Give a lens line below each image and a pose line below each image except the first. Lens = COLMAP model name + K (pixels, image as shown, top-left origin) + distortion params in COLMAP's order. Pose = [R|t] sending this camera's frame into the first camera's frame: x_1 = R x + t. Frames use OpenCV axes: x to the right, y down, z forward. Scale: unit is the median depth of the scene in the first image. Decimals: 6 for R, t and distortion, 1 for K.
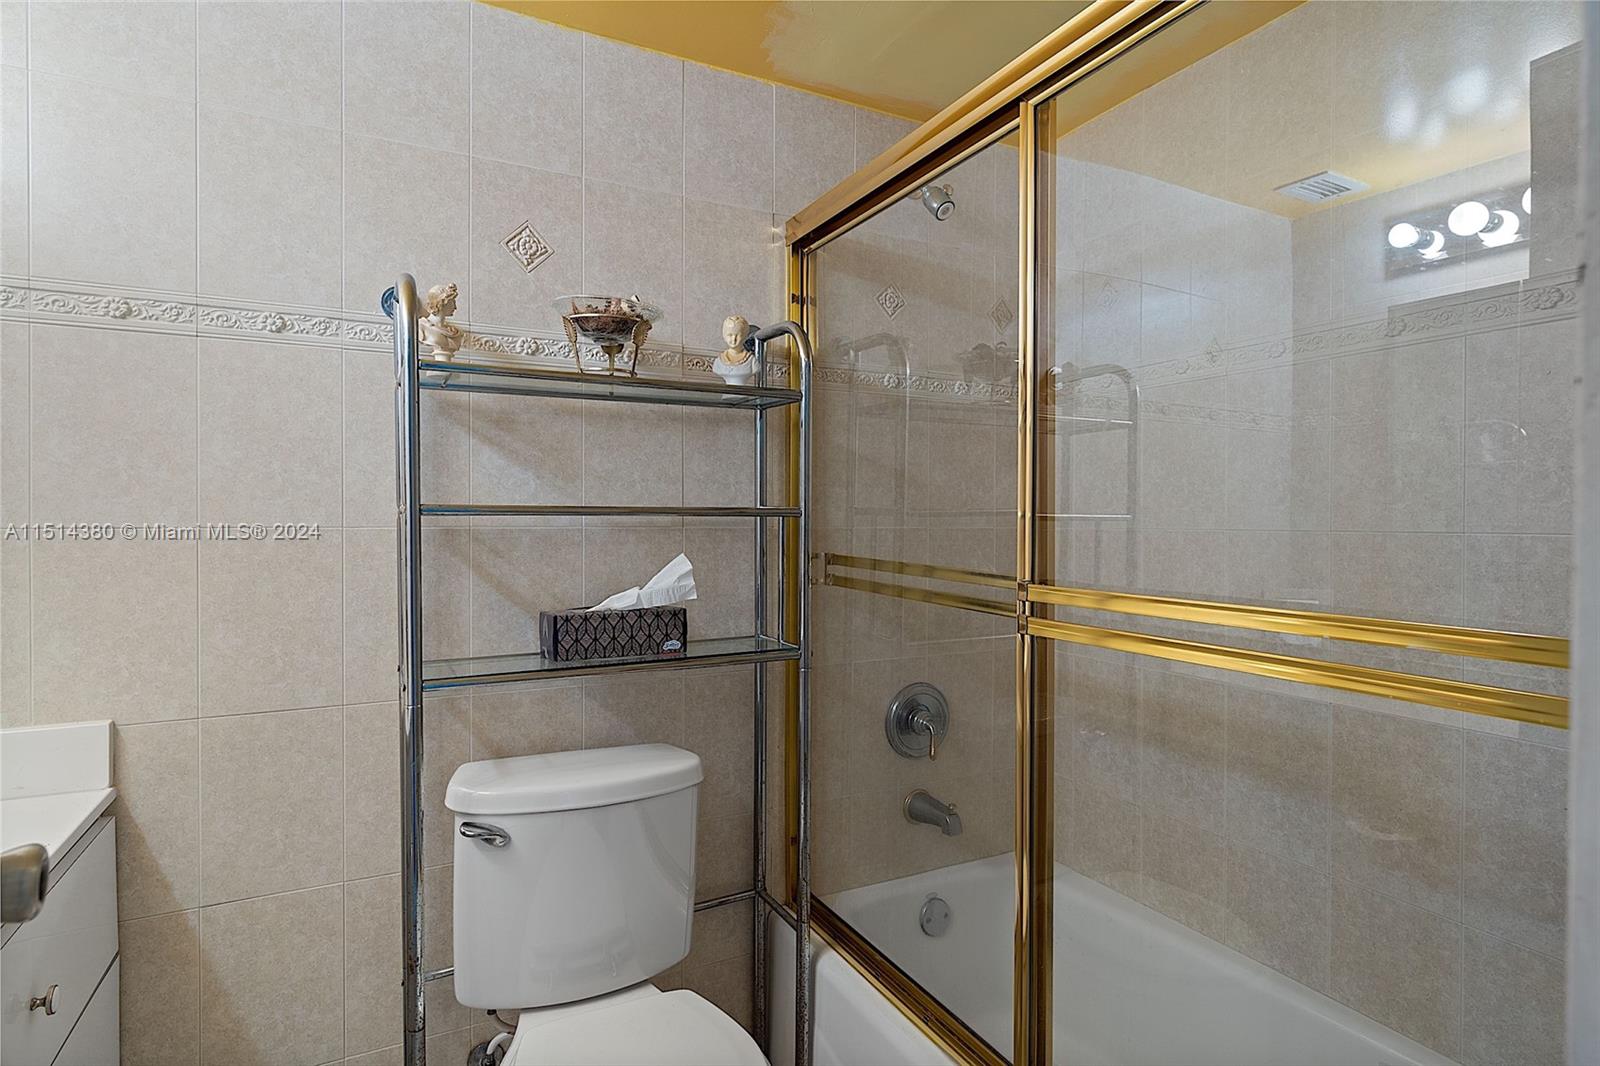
lens RADIAL K [[851.4, 0, 803.9], [0, 851.4, 529.5], [0, 0, 1]] dist [-0.003347, 0.003404]
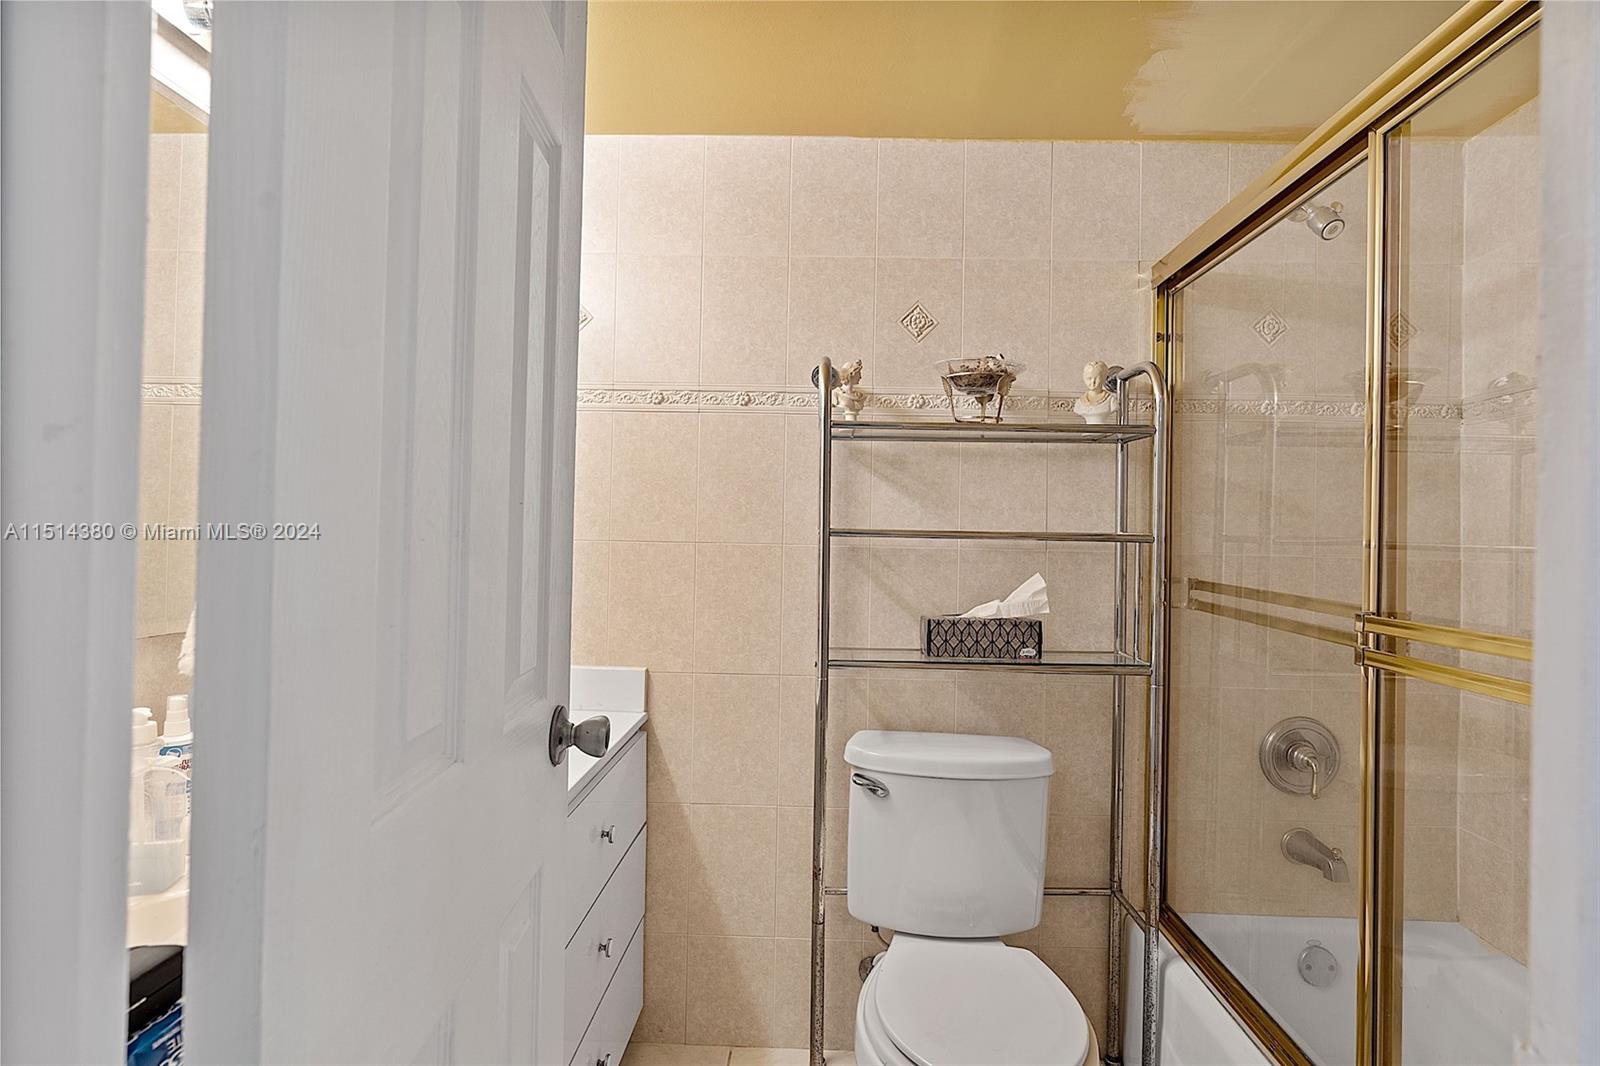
lens RADIAL K [[872.3, 0, 800.5], [0, 872.3, 532.0], [0, 0, 1]] dist [-0.000072, 0.001361]
pose [[0.864079, 0.012854, -0.503192, 0.170844], [-0.023718, 0.999603, -0.015194, -0.001566], [0.502797, 0.025064, 0.864041, -0.178640]]
